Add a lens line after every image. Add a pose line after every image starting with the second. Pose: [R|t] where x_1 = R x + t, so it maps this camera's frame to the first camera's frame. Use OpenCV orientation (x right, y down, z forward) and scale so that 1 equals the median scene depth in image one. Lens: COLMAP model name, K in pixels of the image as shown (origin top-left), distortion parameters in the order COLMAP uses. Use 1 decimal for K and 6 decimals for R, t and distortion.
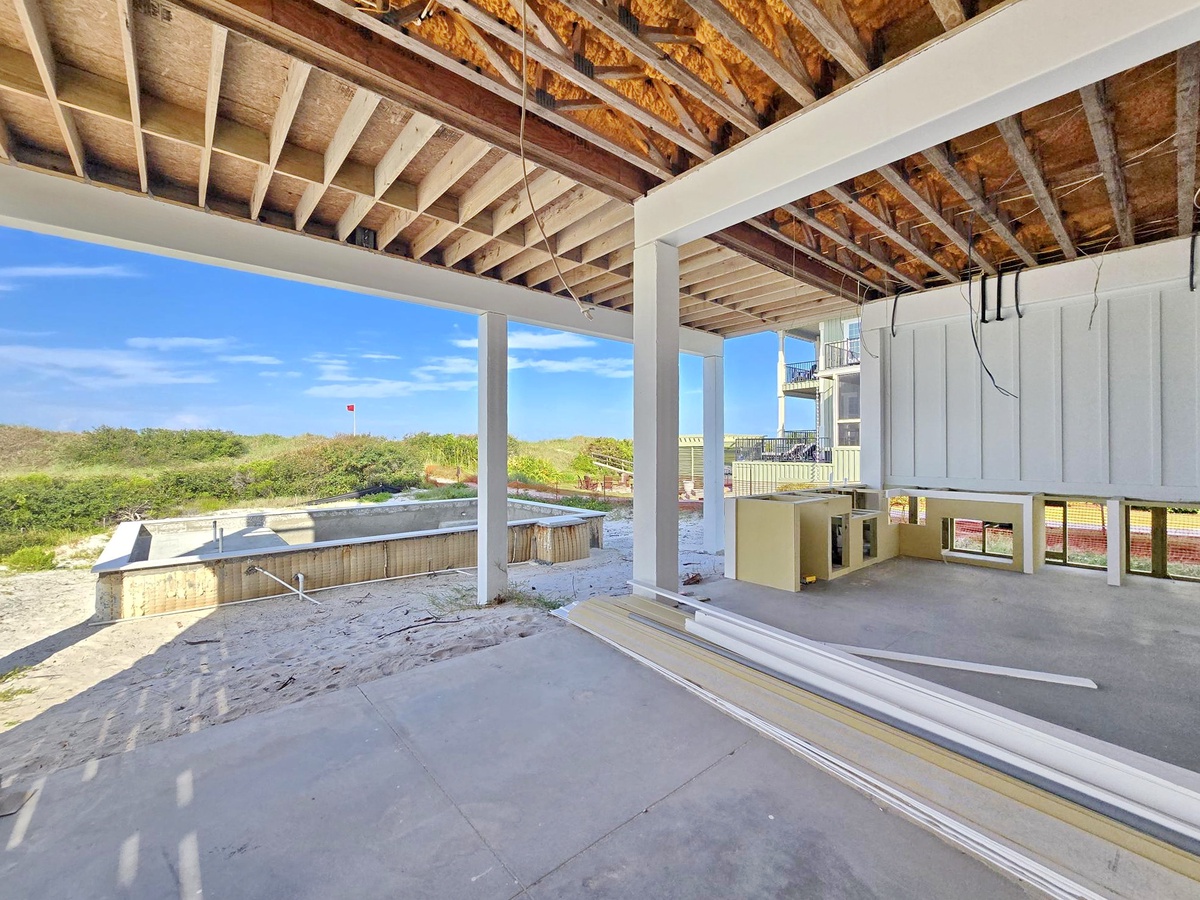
lens RADIAL K [[498.9, 0, 599.1], [0, 498.9, 457.3], [0, 0, 1]] dist [-0.000070, -0.000181]
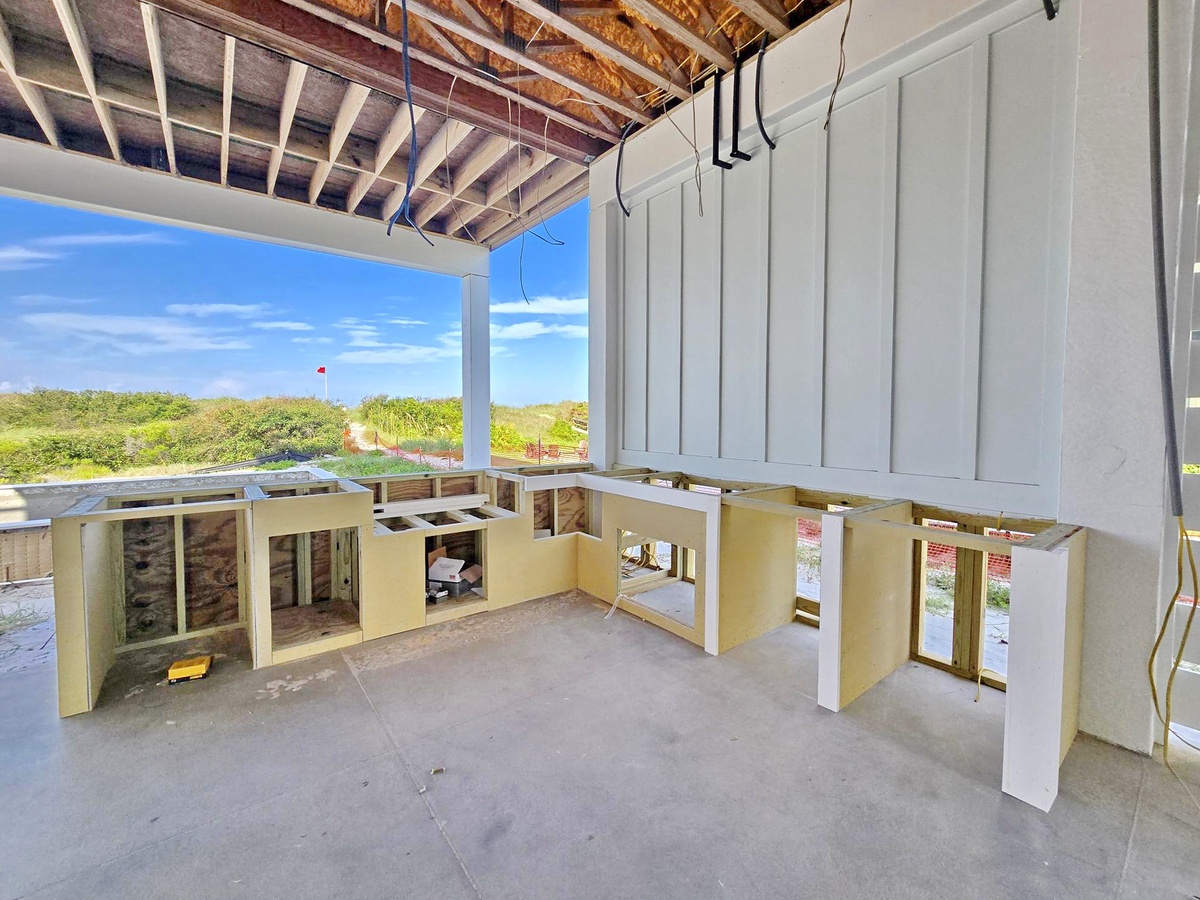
lens RADIAL K [[498.9, 0, 603.0], [0, 498.9, 452.3], [0, 0, 1]] dist [-0.000070, -0.000181]
pose [[0.998883, 0.008167, -0.046540, 0.086693], [-0.005492, 0.998341, 0.057322, 0.000491], [0.046931, -0.057002, 0.997270, 0.057434]]
